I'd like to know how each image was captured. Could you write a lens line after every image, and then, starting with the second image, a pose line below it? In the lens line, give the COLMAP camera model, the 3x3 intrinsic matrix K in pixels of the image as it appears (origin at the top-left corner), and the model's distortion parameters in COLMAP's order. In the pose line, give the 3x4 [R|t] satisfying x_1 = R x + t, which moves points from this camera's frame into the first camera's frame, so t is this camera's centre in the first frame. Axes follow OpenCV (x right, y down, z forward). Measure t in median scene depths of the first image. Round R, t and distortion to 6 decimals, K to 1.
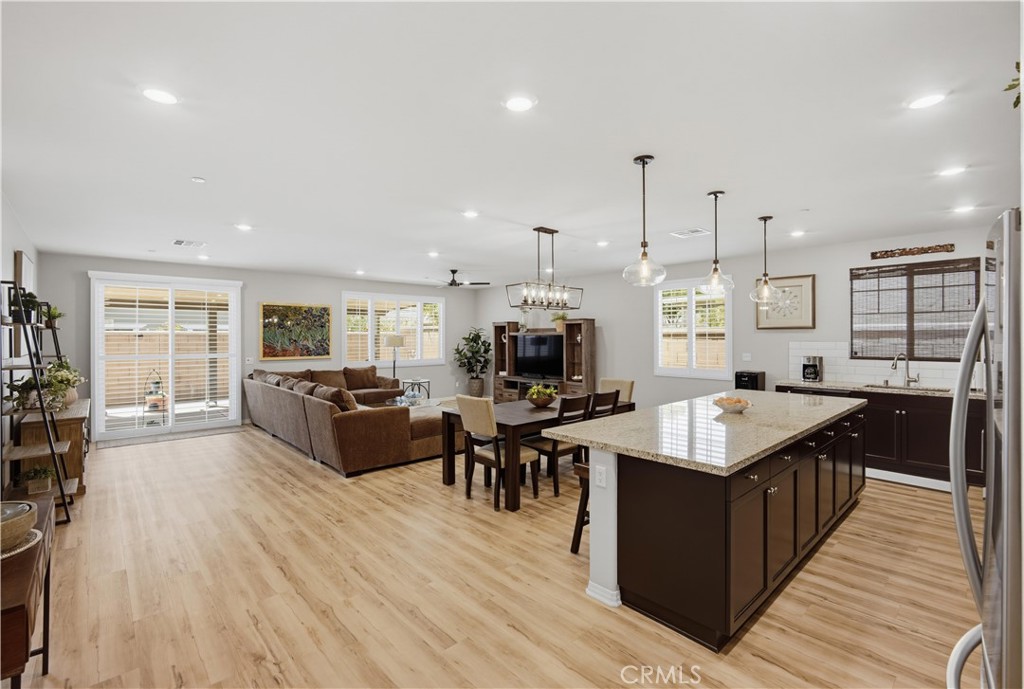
lens RADIAL K [[451.8, 0, 508.6], [0, 451.8, 335.9], [0, 0, 1]] dist [-0.010696, 0.002770]
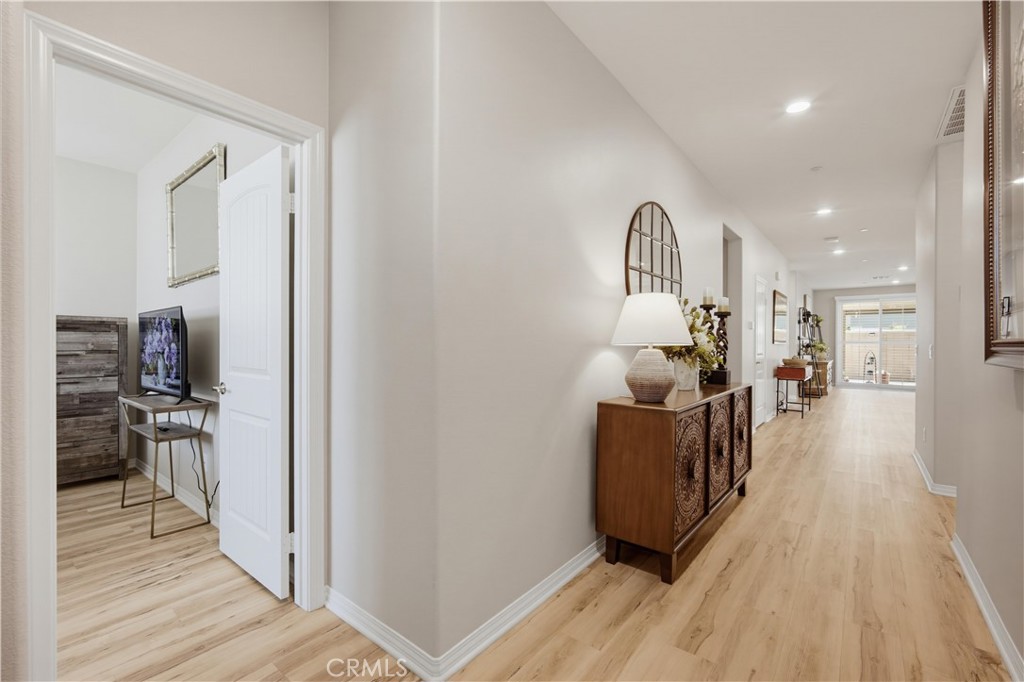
lens RADIAL K [[446.1, 0, 512.1], [0, 446.1, 346.1], [0, 0, 1]] dist [-0.004505, -0.000255]
pose [[0.155948, 0.008530, -0.987728, 0.820471], [-0.001879, 0.999963, 0.008339, 0.059736], [0.987763, 0.000555, 0.155959, -0.744906]]
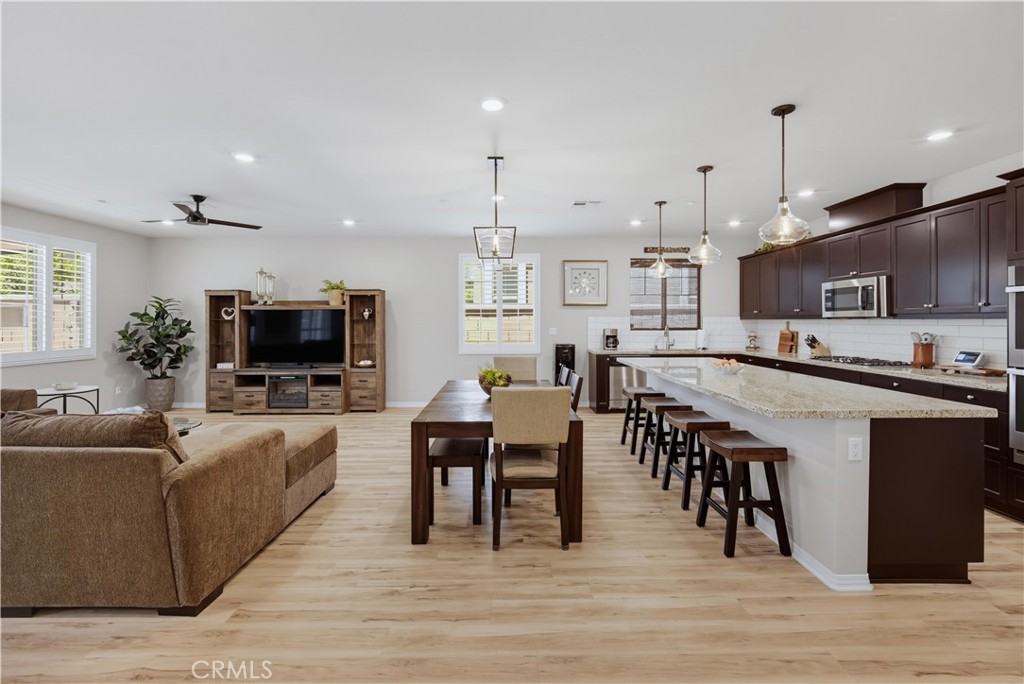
lens RADIAL K [[451.8, 0, 510.3], [0, 451.8, 317.8], [0, 0, 1]] dist [-0.010696, 0.002770]
pose [[0.666596, 0.007852, 0.745377, -0.403687], [-0.002195, 0.999961, -0.008570, 0.028167], [-0.745416, 0.004077, 0.666588, 0.409669]]
